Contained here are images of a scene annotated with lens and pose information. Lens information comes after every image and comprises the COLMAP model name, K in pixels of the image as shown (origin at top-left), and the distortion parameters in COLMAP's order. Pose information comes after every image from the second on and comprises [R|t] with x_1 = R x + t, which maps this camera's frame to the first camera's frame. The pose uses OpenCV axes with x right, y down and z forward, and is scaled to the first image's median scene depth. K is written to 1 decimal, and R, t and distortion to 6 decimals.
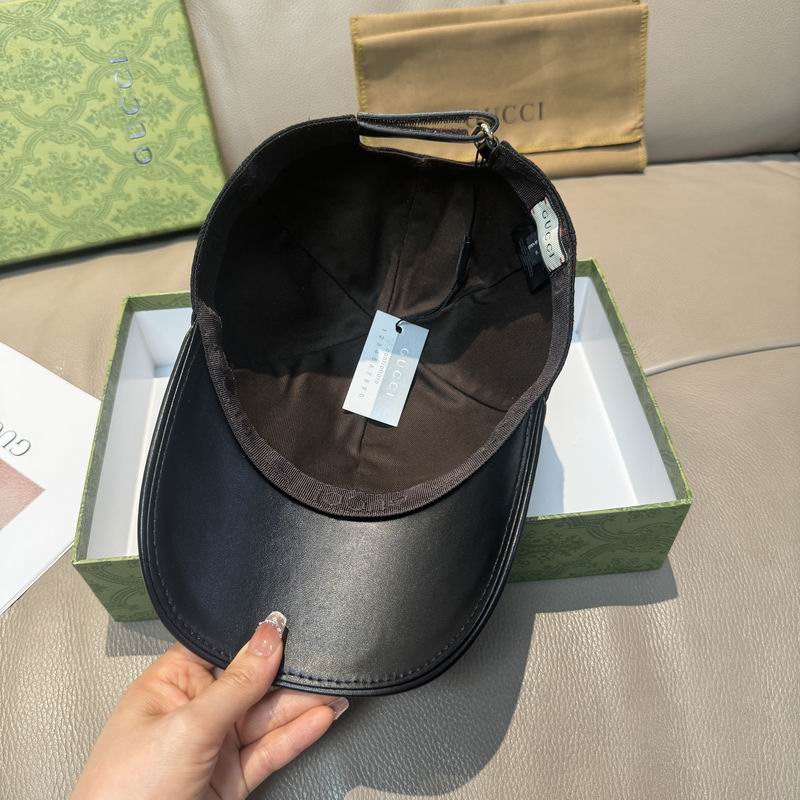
lens RADIAL K [[760.8, 0, 403.6], [0, 760.8, 398.9], [0, 0, 1]] dist [-0.045384, 0.000000]
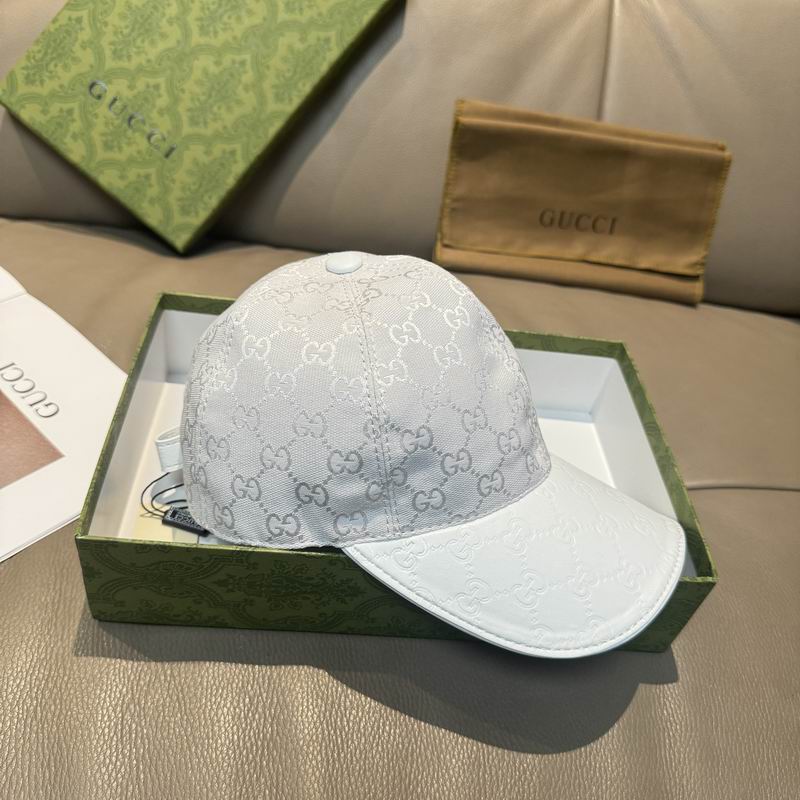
lens RADIAL K [[760.8, 0, 395.6], [0, 760.8, 399.8], [0, 0, 1]] dist [-0.045384, 0.000000]
pose [[0.972961, 0.230785, 0.009221, -0.070507], [-0.227173, 0.963414, -0.142220, 0.071386], [-0.041706, 0.136280, 0.989792, 0.017973]]
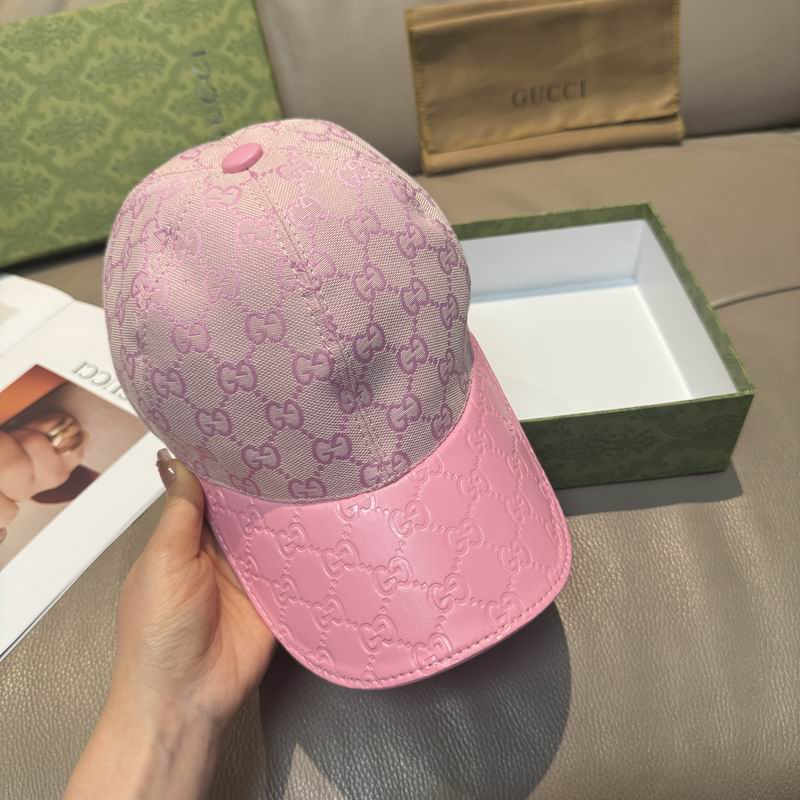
lens RADIAL K [[760.8, 0, 398.8], [0, 760.8, 403.7], [0, 0, 1]] dist [-0.045384, 0.000000]
pose [[0.998947, -0.031813, -0.033063, -0.065078], [0.030543, 0.998803, -0.038210, 0.109658], [0.034239, 0.037160, 0.998723, -0.069274]]
